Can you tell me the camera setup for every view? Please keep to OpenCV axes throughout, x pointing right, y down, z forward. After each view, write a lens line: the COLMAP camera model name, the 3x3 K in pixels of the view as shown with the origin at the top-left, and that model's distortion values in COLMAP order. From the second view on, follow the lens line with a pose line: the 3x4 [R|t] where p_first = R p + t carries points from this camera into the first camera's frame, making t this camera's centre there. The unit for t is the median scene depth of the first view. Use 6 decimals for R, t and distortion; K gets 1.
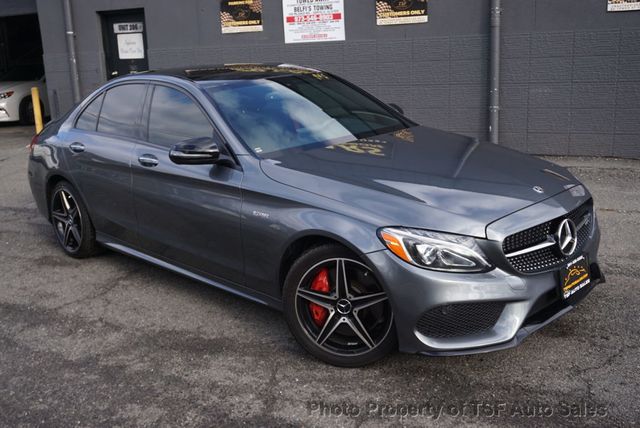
lens RADIAL K [[692.3, 0, 324.5], [0, 692.3, 201.9], [0, 0, 1]] dist [-0.001019, 0.000000]
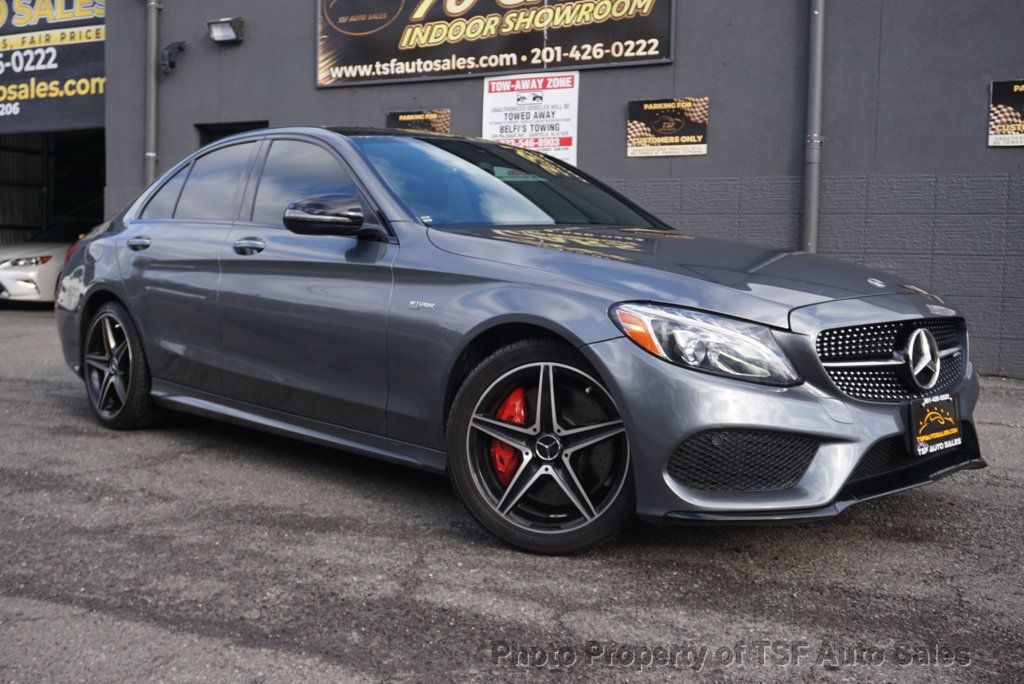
lens RADIAL K [[1107.8, 0, 521.5], [0, 1107.8, 335.6], [0, 0, 1]] dist [-0.001019, 0.000000]
pose [[0.997860, 0.063144, -0.016983, 0.013568], [-0.065067, 0.984592, -0.162309, 0.184011], [0.006473, 0.163066, 0.986594, 0.035593]]
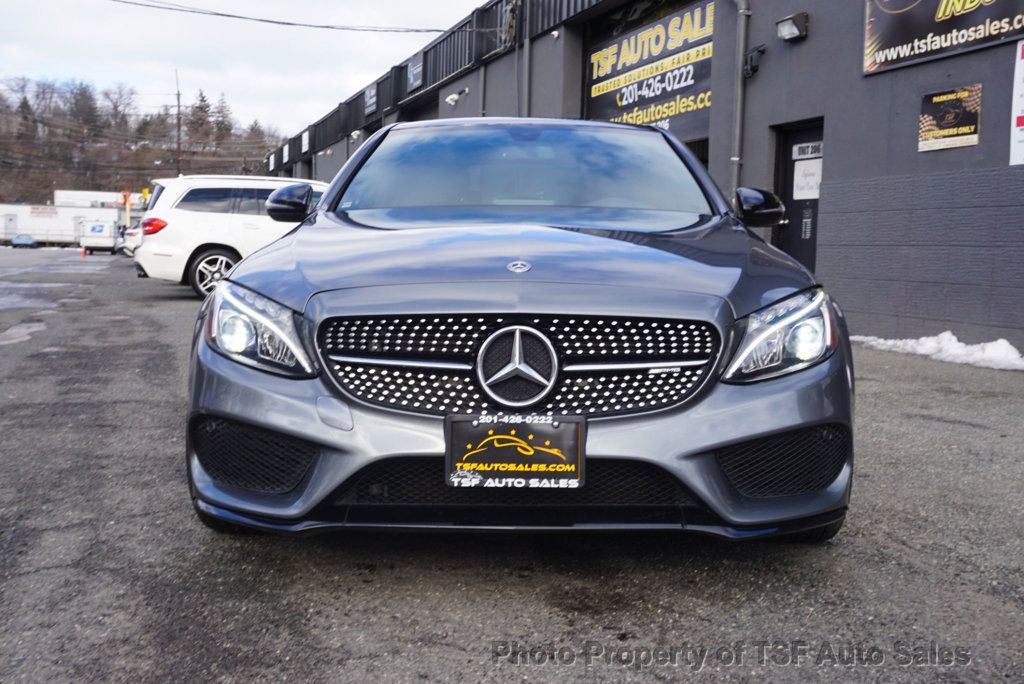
lens RADIAL K [[1107.8, 0, 500.9], [0, 1107.8, 338.1], [0, 0, 1]] dist [-0.001019, 0.000000]
pose [[0.672779, 0.118617, -0.730273, 0.768384], [-0.222250, 0.973877, -0.046568, 0.060653], [0.705673, 0.193633, 0.681566, 0.423644]]
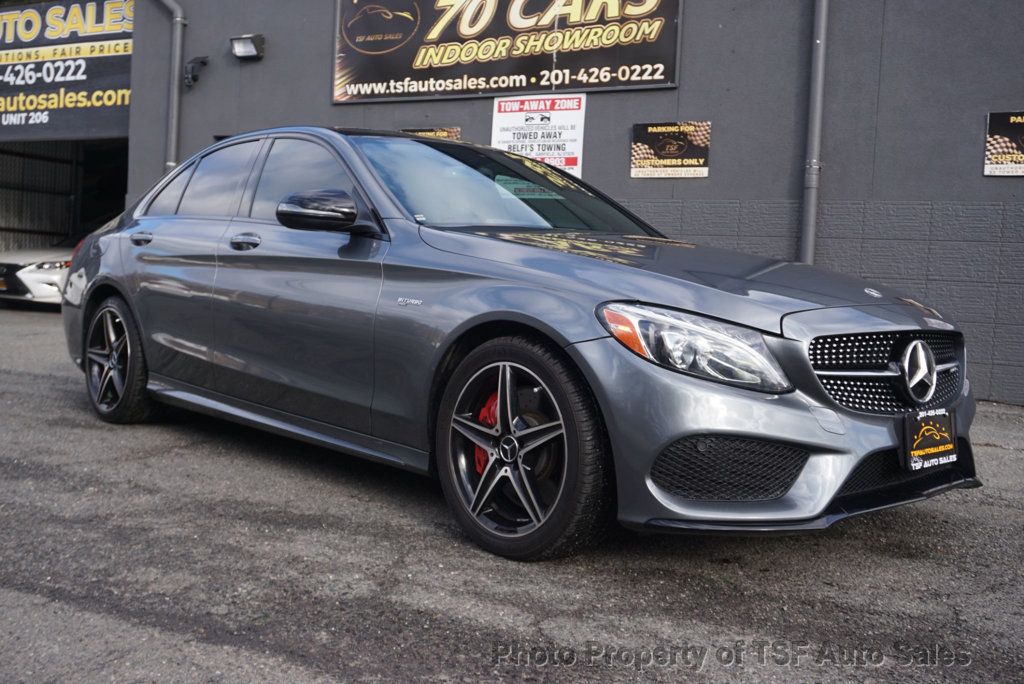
lens RADIAL K [[1054.5, 0, 519.4], [0, 1054.5, 334.2], [0, 0, 1]] dist [-0.001249, 0.000000]
pose [[0.995290, 0.093099, -0.027038, 0.026388], [-0.096471, 0.978691, -0.181267, 0.189300], [0.009586, 0.183022, 0.983062, 0.092309]]
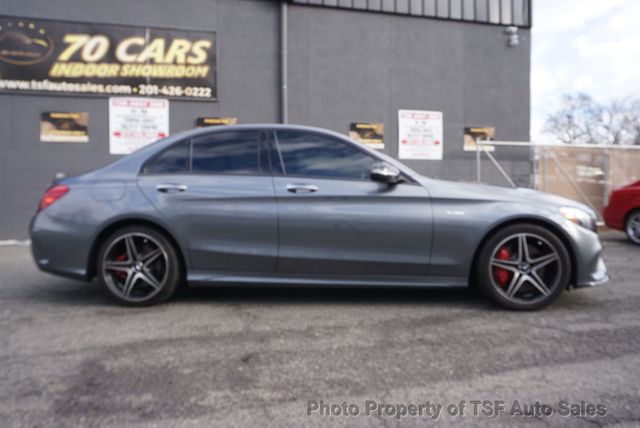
lens RADIAL K [[501.6, 0, 318.7], [0, 501.6, 212.6], [0, 0, 1]] dist [-0.013096, 0.003000]
pose [[0.744302, 0.016625, 0.667636, -0.875030], [0.127614, 0.977729, -0.166616, 0.135901], [-0.655537, 0.209212, 0.725604, 0.423462]]
